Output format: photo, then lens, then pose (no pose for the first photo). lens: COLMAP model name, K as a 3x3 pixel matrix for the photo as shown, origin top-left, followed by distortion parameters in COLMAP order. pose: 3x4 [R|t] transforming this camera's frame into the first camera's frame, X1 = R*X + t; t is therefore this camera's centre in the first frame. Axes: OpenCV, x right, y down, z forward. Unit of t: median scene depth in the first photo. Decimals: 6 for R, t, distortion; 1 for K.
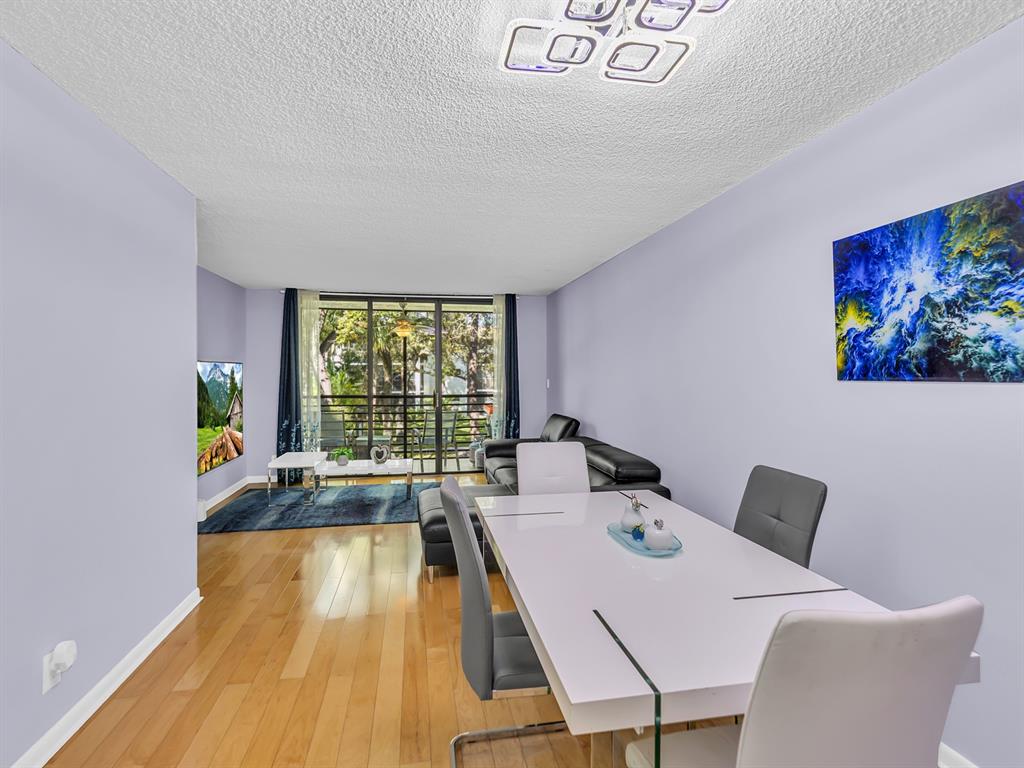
lens RADIAL K [[519.3, 0, 510.5], [0, 519.3, 377.9], [0, 0, 1]] dist [0.000384, 0.000349]
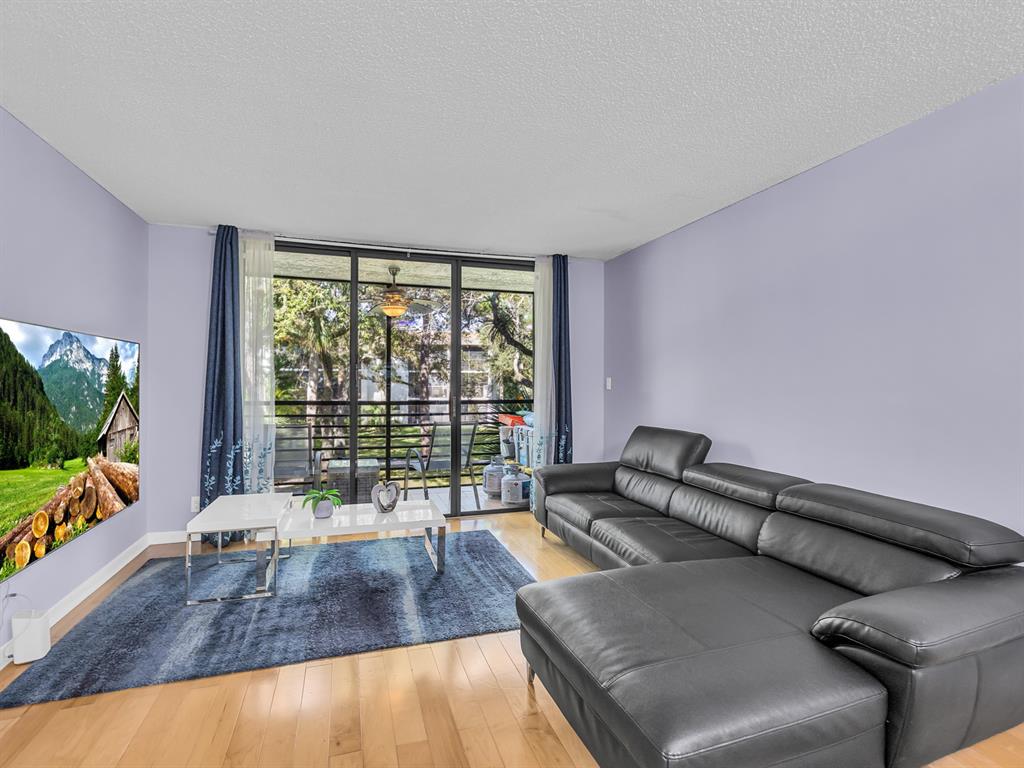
lens RADIAL K [[507.2, 0, 514.6], [0, 507.2, 389.7], [0, 0, 1]] dist [-0.000378, -0.000180]
pose [[0.989691, 0.002885, 0.143192, -0.172496], [-0.003778, 0.999975, 0.005963, 0.017319], [-0.143171, -0.006442, 0.989677, 0.362869]]
